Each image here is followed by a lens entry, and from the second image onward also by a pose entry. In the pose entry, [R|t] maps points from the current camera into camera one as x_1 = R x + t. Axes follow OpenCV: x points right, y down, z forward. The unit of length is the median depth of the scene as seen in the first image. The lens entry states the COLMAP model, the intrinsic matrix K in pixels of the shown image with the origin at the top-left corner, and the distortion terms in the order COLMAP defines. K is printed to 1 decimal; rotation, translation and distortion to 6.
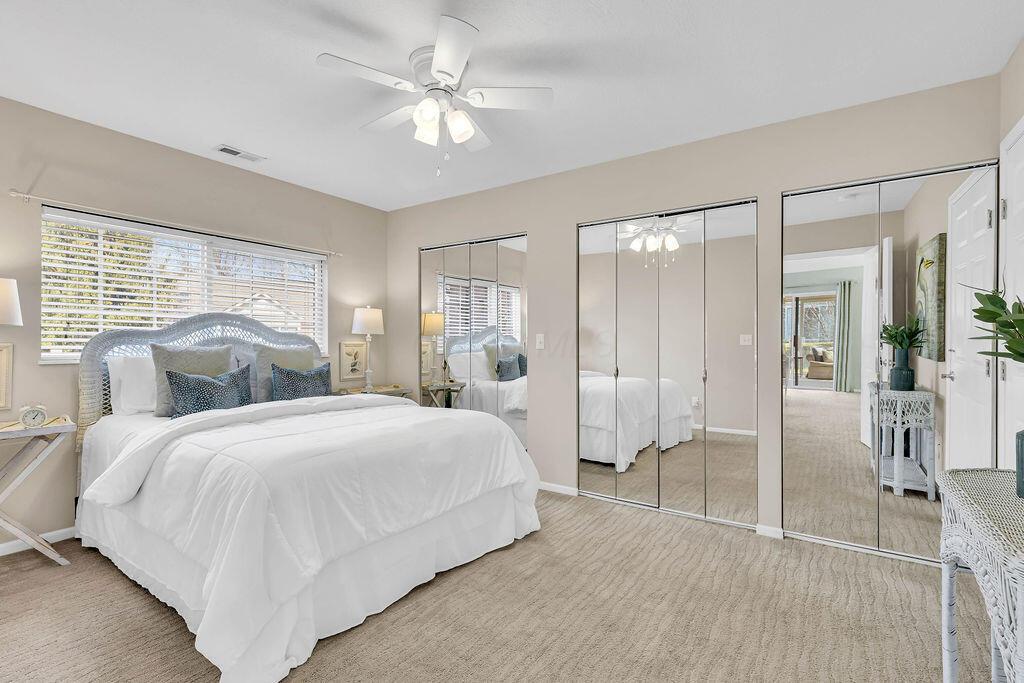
lens RADIAL K [[486.3, 0, 512.0], [0, 486.3, 341.5], [0, 0, 1]] dist [0.000239, -0.000019]
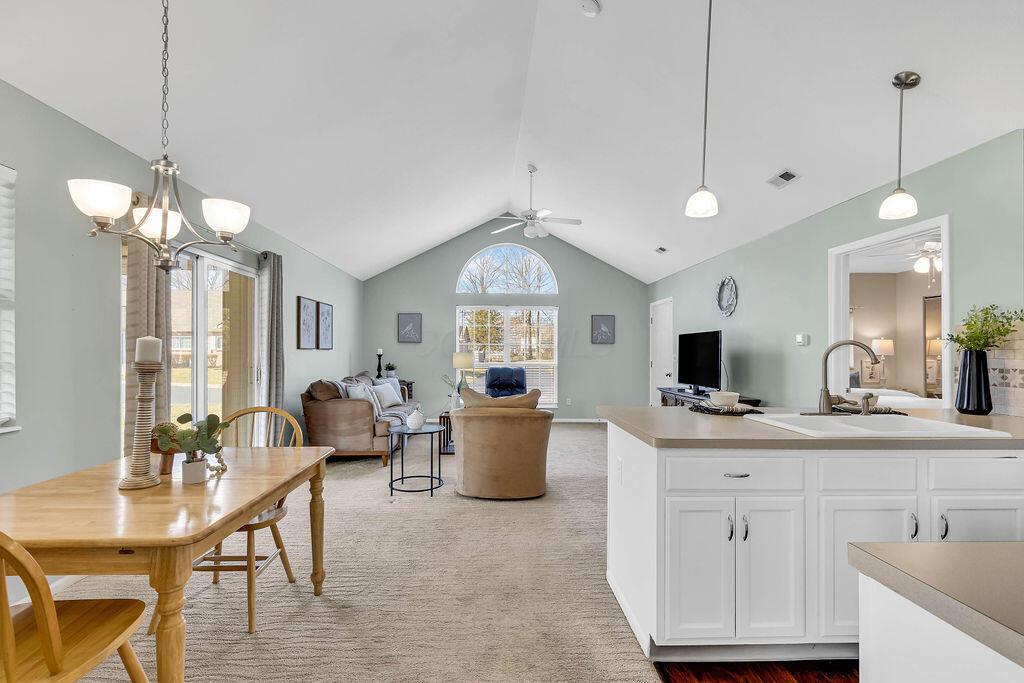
lens RADIAL K [[474.9, 0, 511.7], [0, 474.9, 347.3], [0, 0, 1]] dist [-0.000314, -0.000403]
pose [[0.606070, -0.008083, -0.795370, 0.235207], [-0.000114, 0.999947, -0.010249, -0.028661], [0.795411, 0.006302, 0.606037, -1.035385]]
